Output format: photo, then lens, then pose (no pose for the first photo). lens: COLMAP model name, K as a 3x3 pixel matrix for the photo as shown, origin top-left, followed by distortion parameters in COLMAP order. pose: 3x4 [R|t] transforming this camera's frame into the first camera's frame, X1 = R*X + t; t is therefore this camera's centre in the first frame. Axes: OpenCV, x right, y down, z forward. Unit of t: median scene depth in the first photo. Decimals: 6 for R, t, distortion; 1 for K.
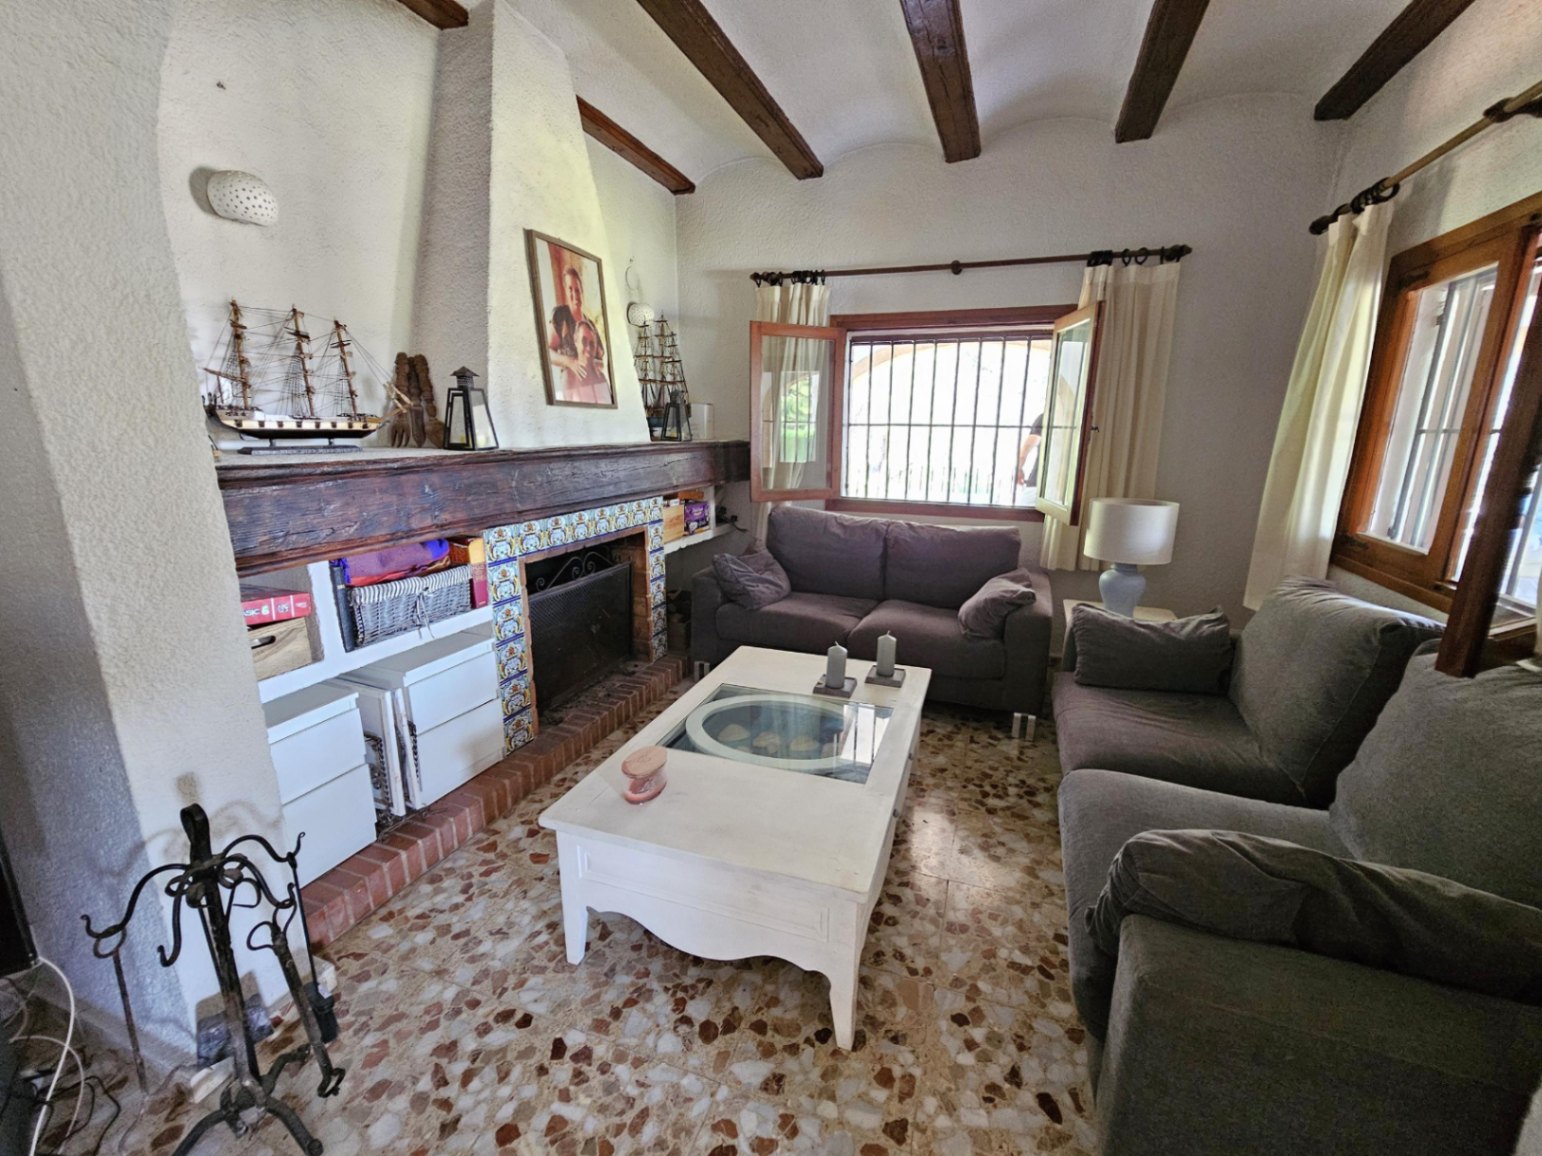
lens RADIAL K [[635.0, 0, 773.5], [0, 635.0, 574.4], [0, 0, 1]] dist [0.000809, 0.000546]
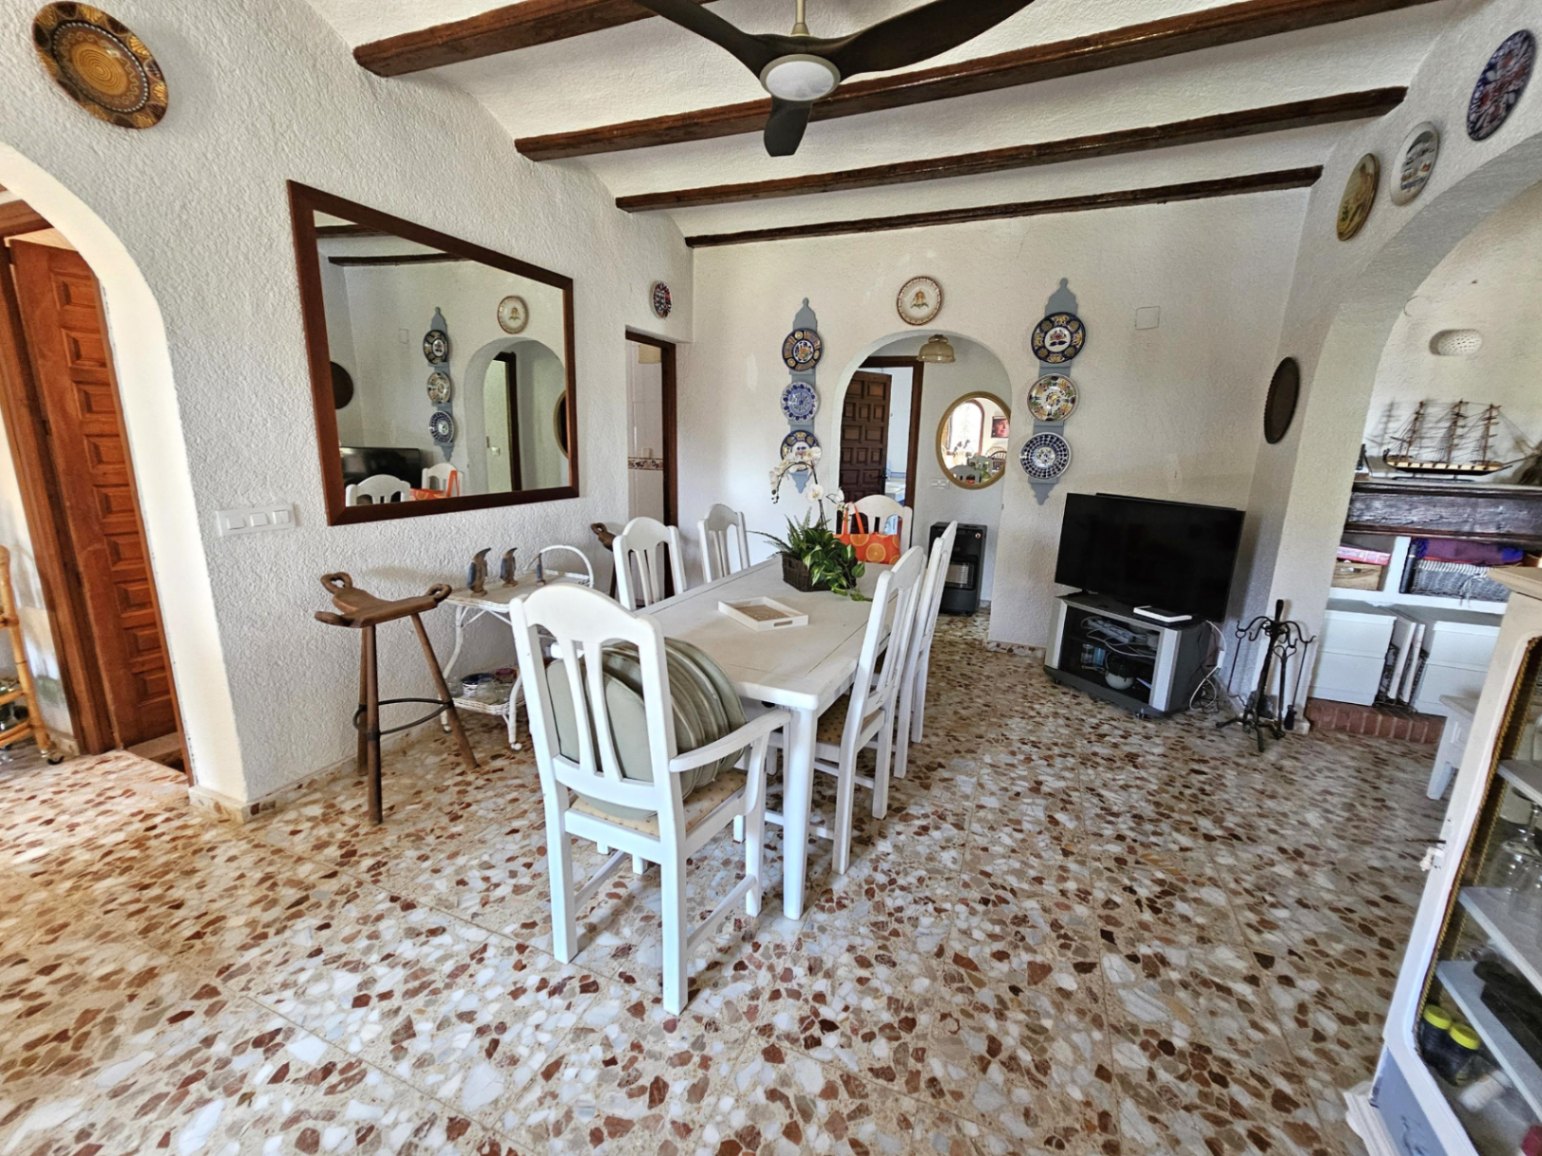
lens RADIAL K [[635.0, 0, 775.6], [0, 635.0, 578.1], [0, 0, 1]] dist [0.000809, 0.000546]
pose [[-0.040166, 0.214629, -0.975869, 1.095860], [-0.253170, 0.942602, 0.217732, 0.135038], [0.966588, 0.255806, 0.016477, -0.706369]]
